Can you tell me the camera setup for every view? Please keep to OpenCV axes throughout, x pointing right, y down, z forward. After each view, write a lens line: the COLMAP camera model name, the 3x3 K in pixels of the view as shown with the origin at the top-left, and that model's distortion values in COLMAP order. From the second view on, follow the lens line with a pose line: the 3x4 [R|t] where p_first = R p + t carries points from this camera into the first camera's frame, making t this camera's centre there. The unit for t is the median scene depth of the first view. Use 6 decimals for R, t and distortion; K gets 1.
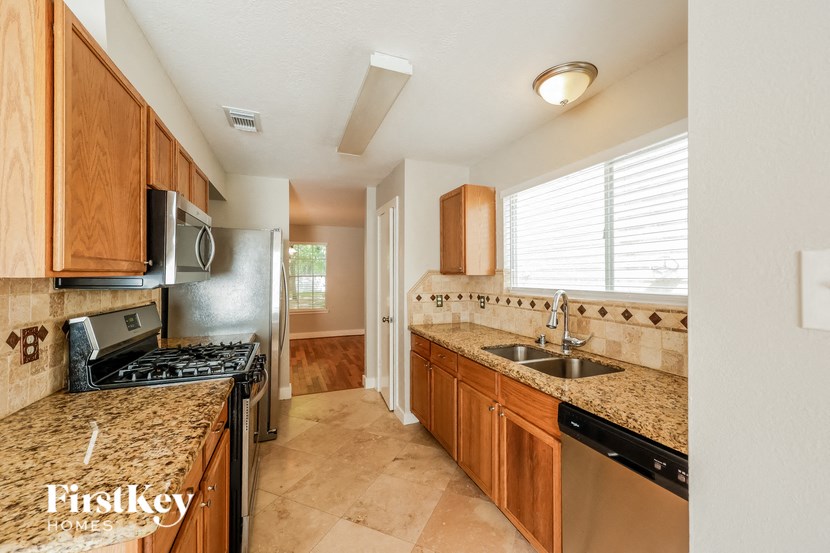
lens RADIAL K [[332.4, 0, 414.8], [0, 332.4, 274.3], [0, 0, 1]] dist [-0.001422, -0.000070]
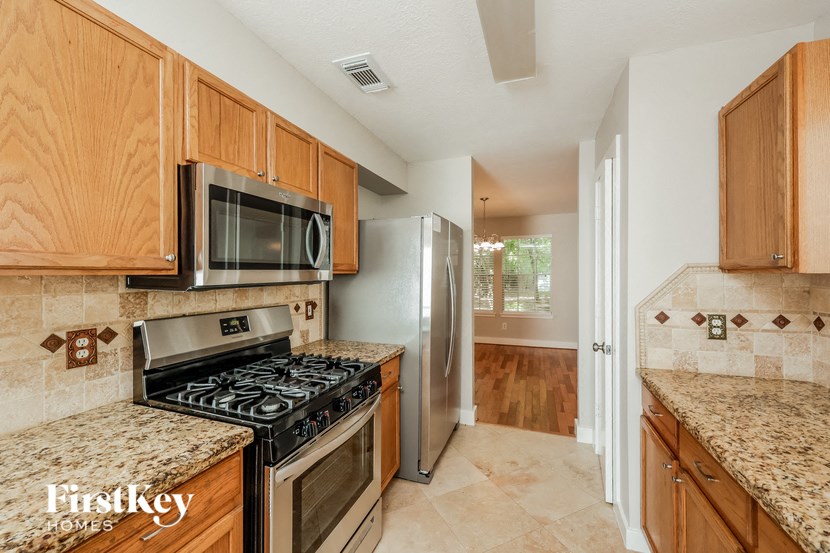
lens RADIAL K [[332.4, 0, 412.3], [0, 332.4, 274.4], [0, 0, 1]] dist [-0.001422, -0.000070]
pose [[0.751186, 0.000845, -0.660090, 0.079040], [0.001779, 0.999993, 0.003305, 0.001660], [0.660089, -0.003657, 0.751179, 0.455415]]
